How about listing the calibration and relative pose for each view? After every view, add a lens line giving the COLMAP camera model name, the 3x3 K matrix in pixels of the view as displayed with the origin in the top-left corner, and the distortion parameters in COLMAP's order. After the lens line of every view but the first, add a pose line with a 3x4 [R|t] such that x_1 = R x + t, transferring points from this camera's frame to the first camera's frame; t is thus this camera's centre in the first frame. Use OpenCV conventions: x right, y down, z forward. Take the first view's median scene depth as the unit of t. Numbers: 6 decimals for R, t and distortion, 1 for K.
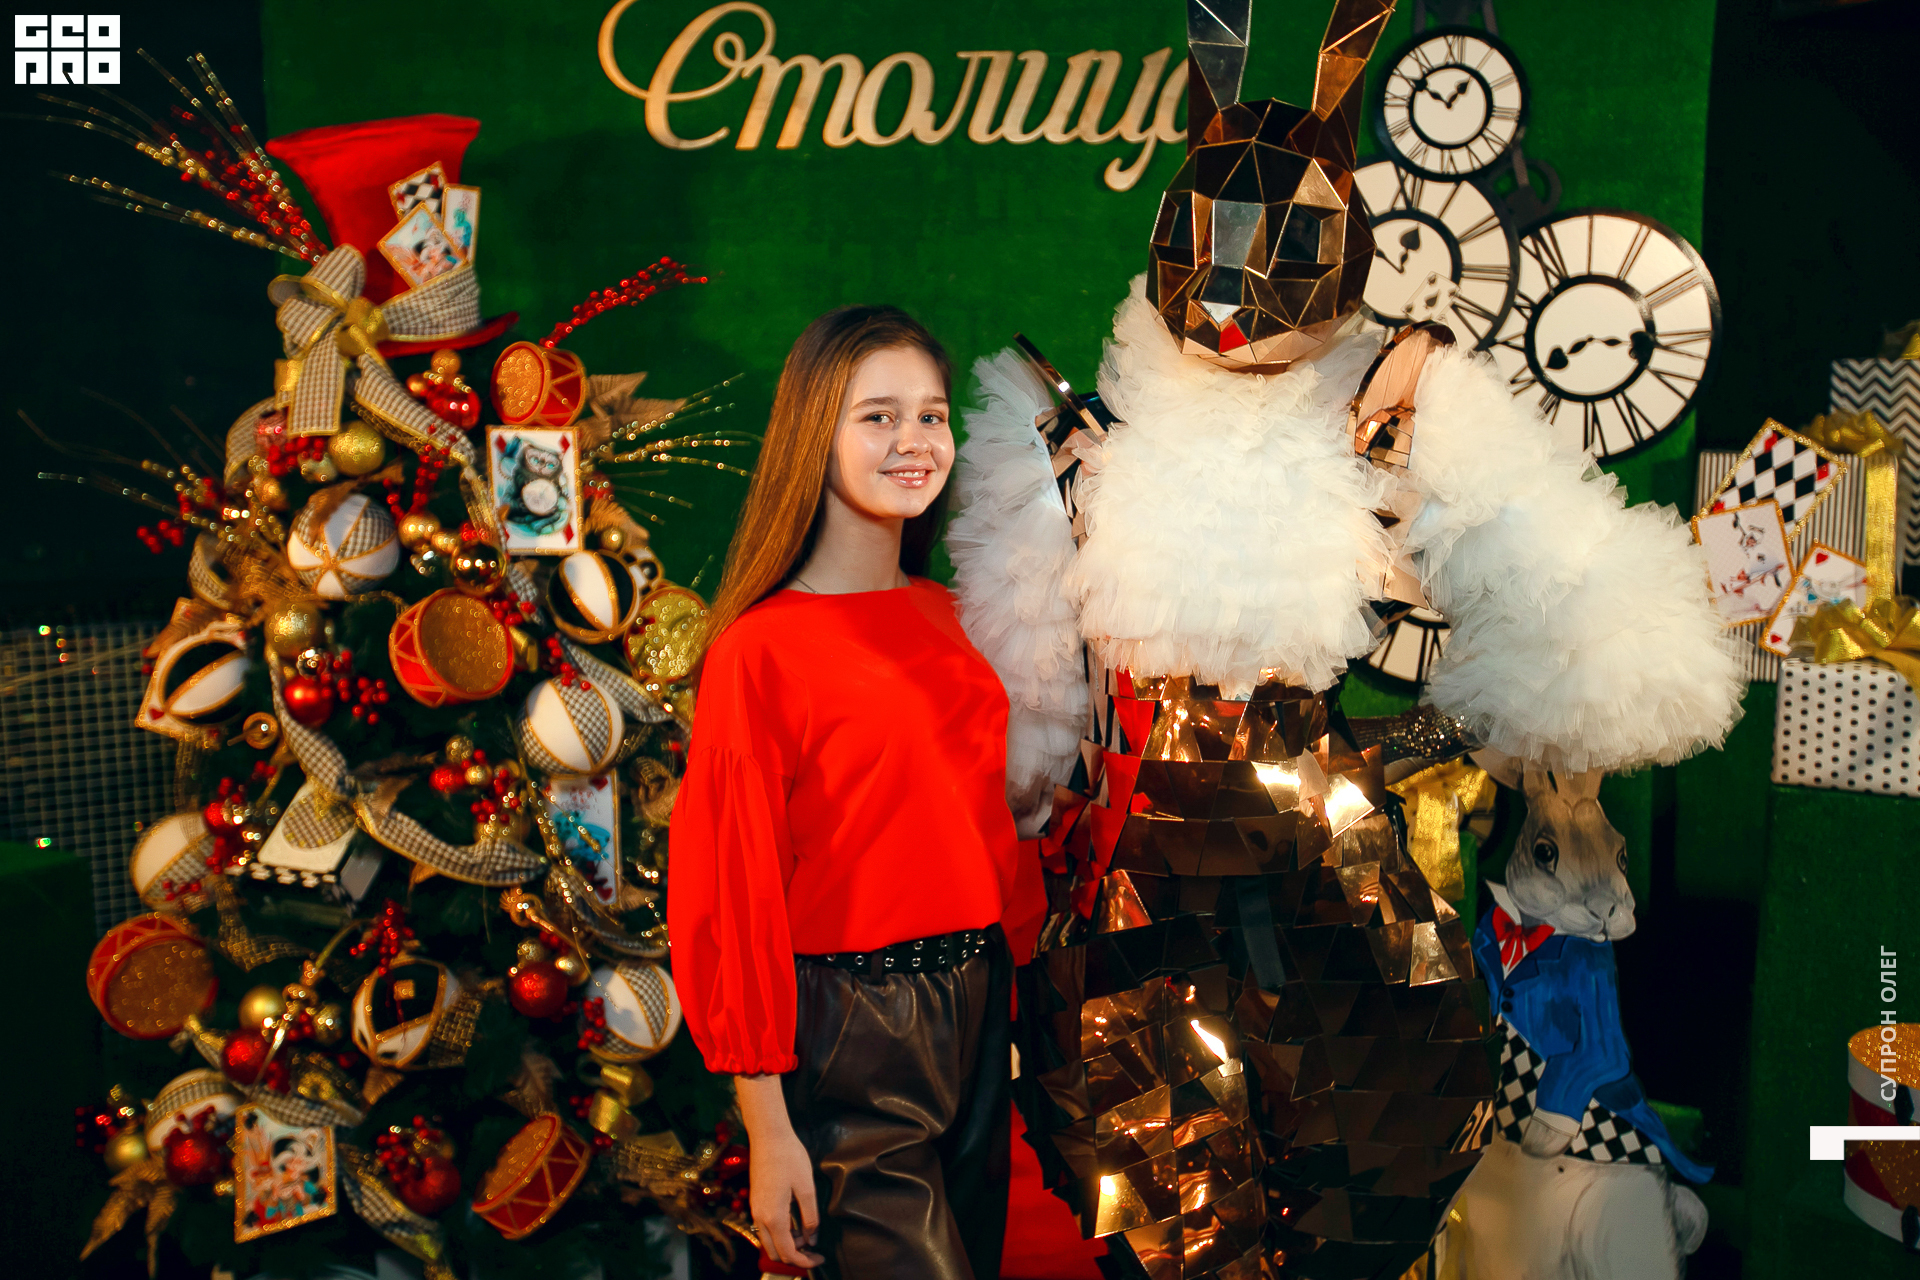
lens RADIAL K [[1935.6, 0, 939.4], [0, 1935.6, 620.0], [0, 0, 1]] dist [0.061411, 0.000000]
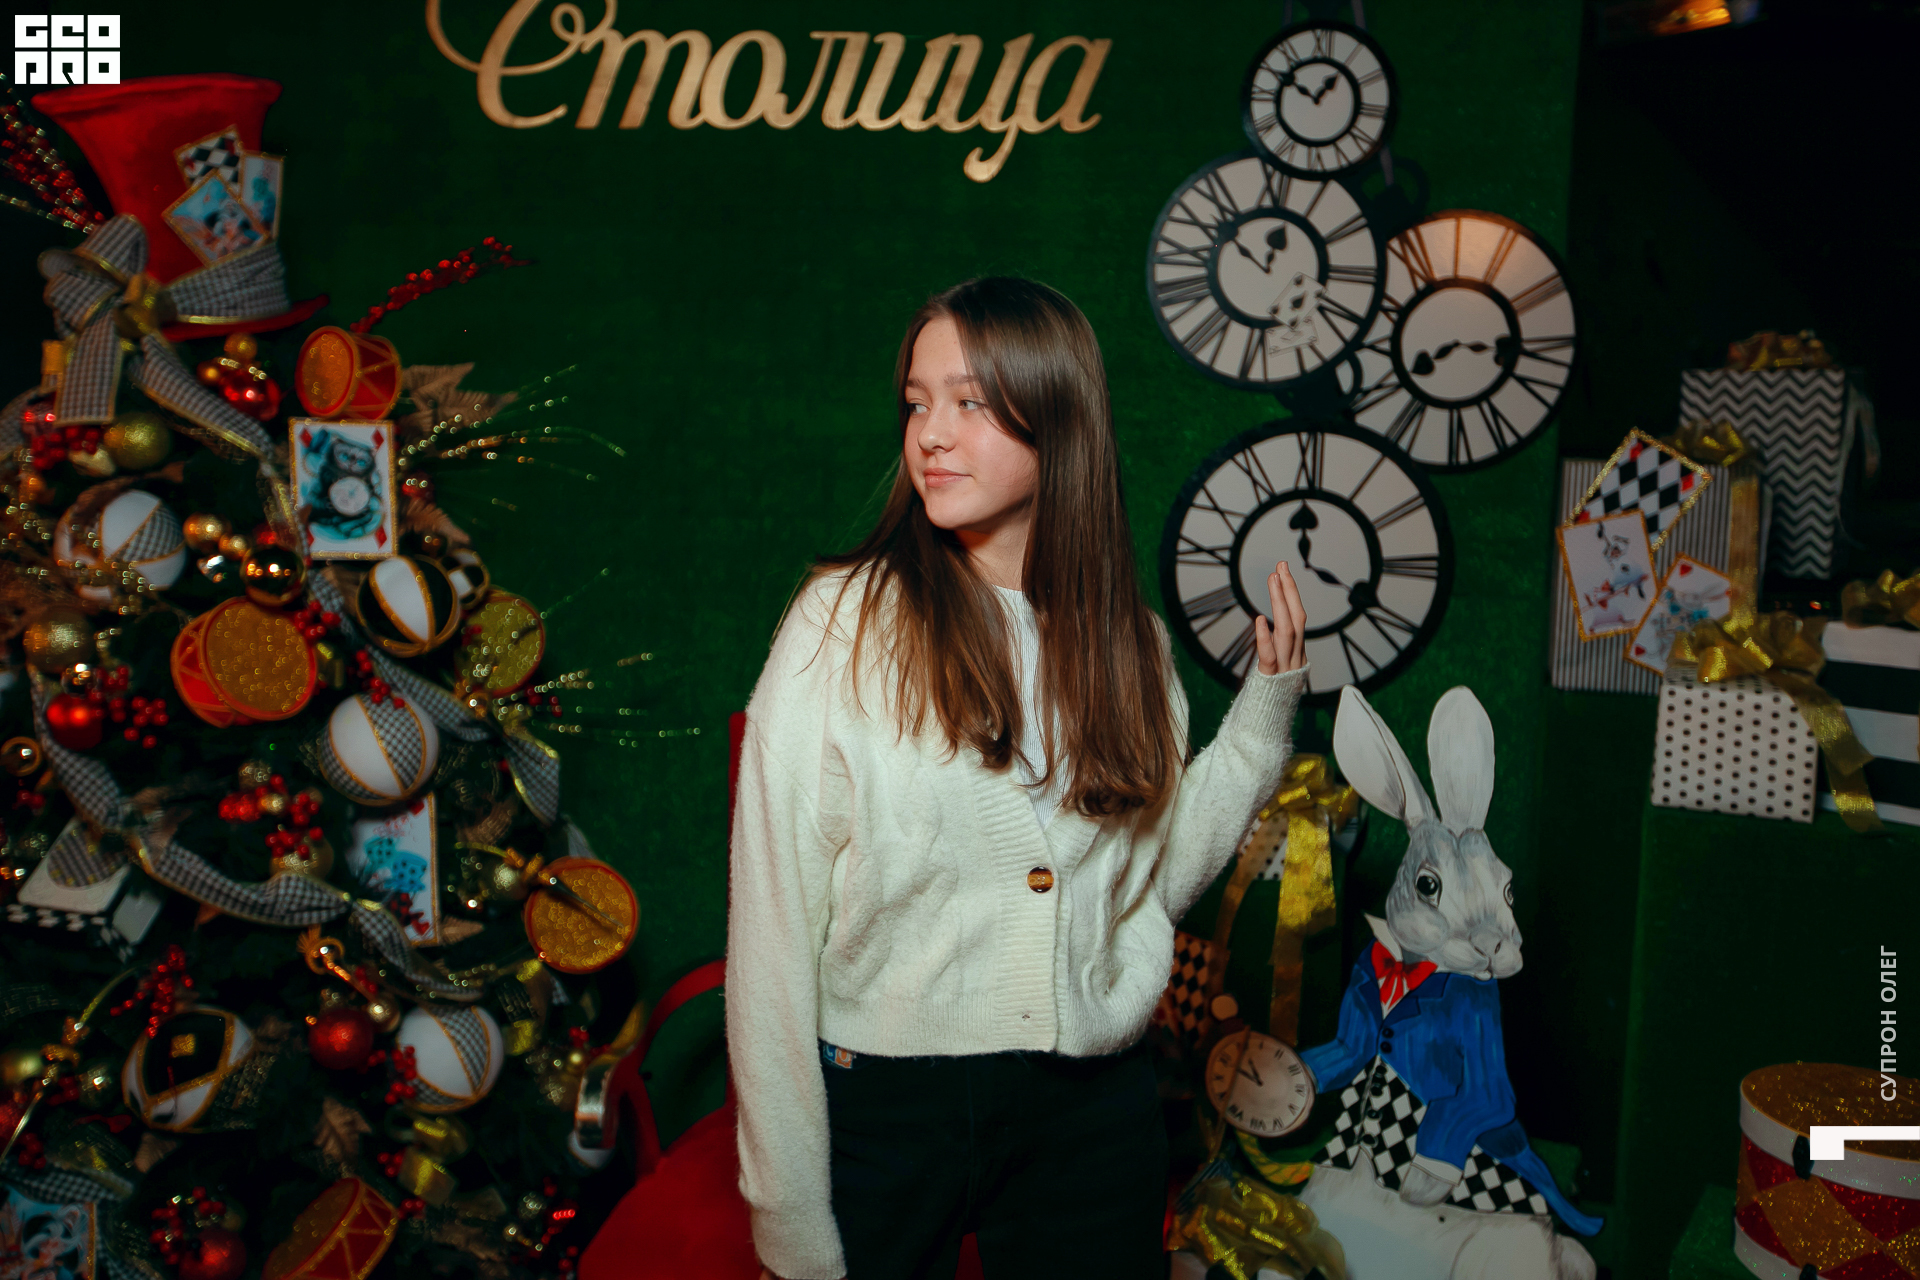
lens RADIAL K [[1789.8, 0, 934.1], [0, 1789.8, 622.1], [0, 0, 1]] dist [0.063988, 0.000000]
pose [[0.997435, 0.003739, 0.071481, 0.007869], [-0.004352, 0.999955, 0.008429, -0.011100], [-0.071447, -0.008718, 0.997406, 0.118913]]
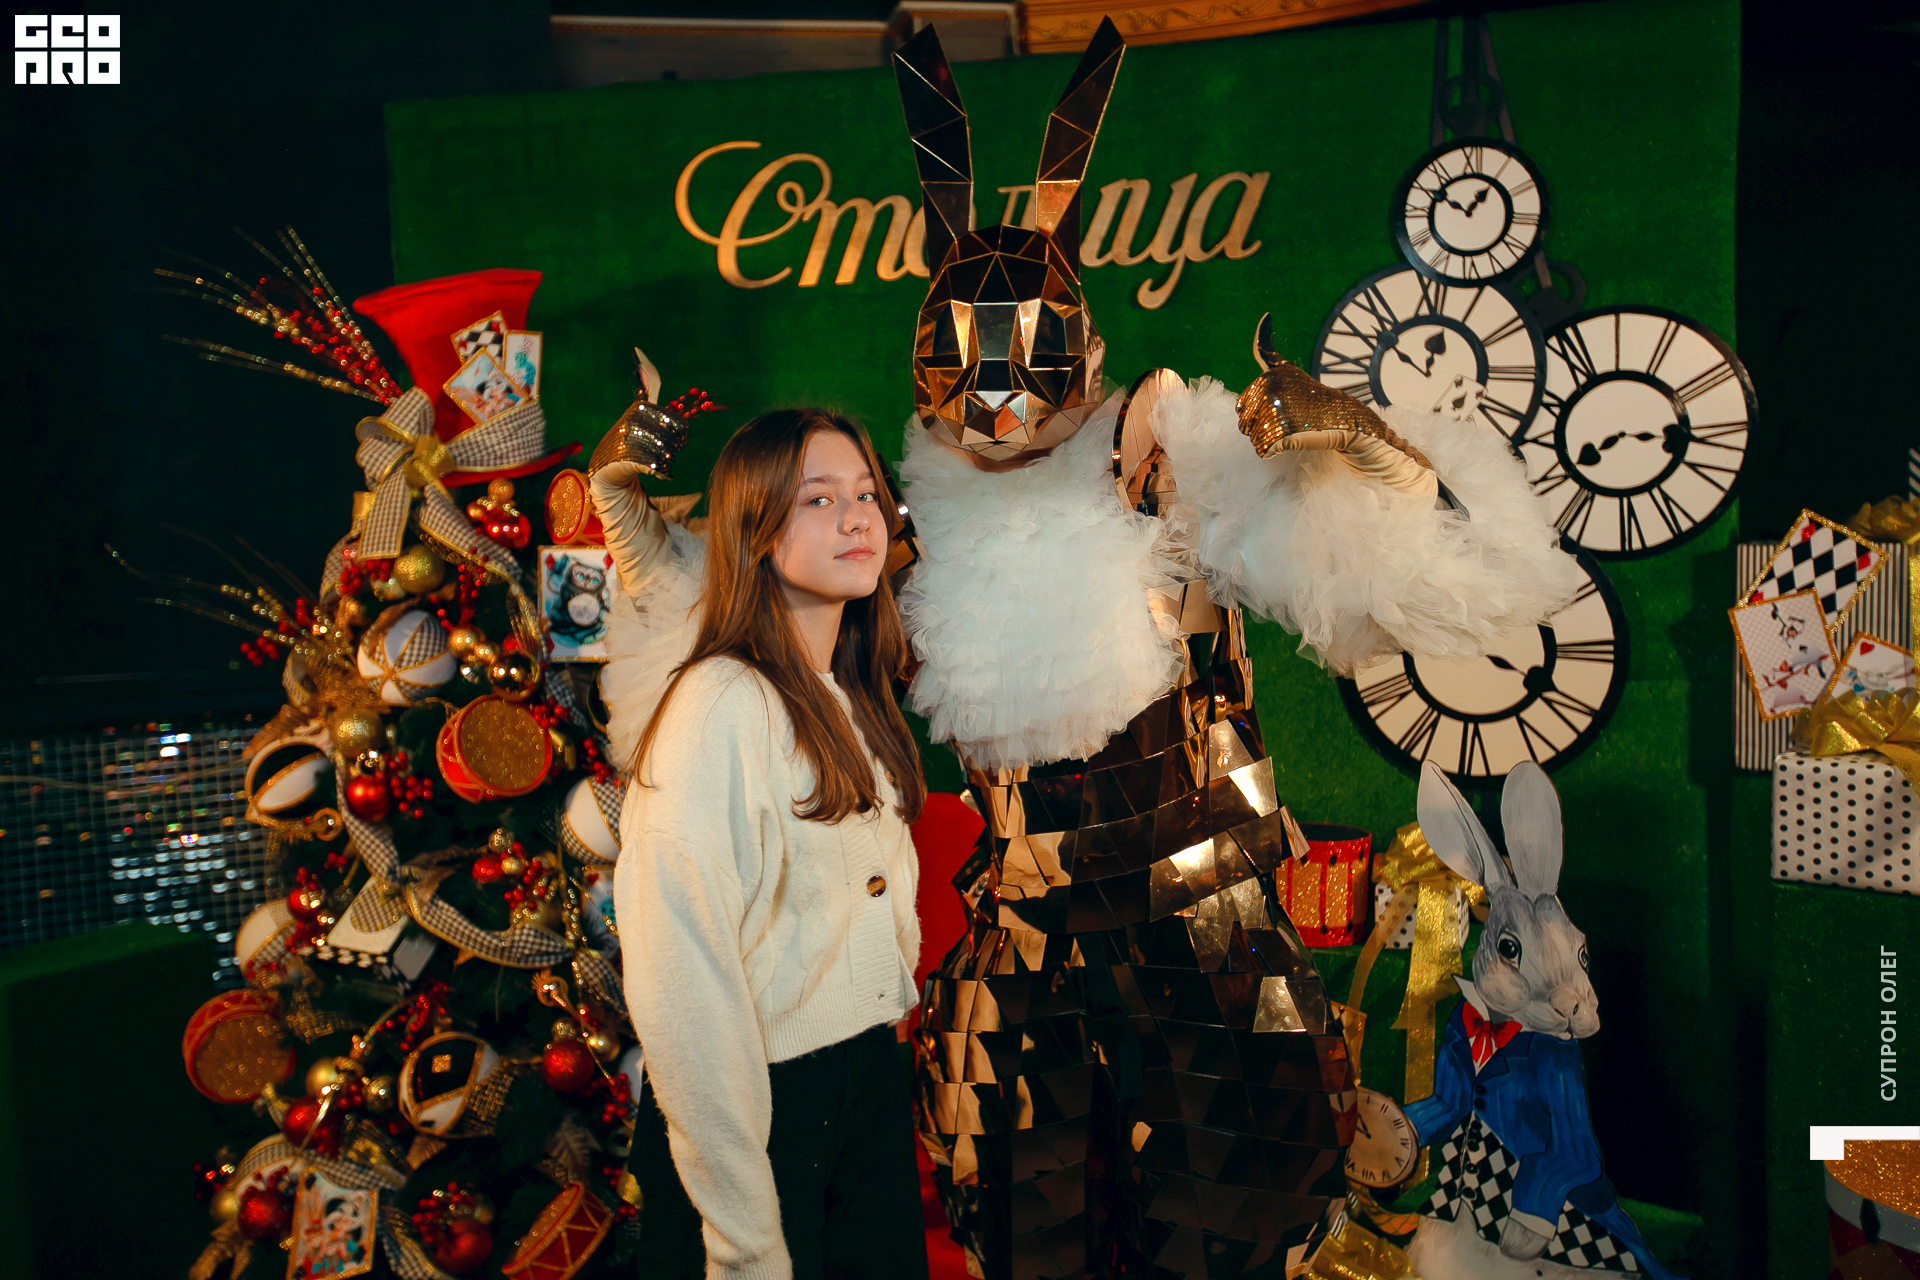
lens RADIAL K [[1789.8, 0, 941.5], [0, 1789.8, 630.3], [0, 0, 1]] dist [0.063988, 0.000000]
pose [[0.988443, -0.015976, -0.150751, 0.130889], [0.009179, 0.998914, -0.045676, -0.003212], [0.151317, 0.043764, 0.987516, 0.027913]]
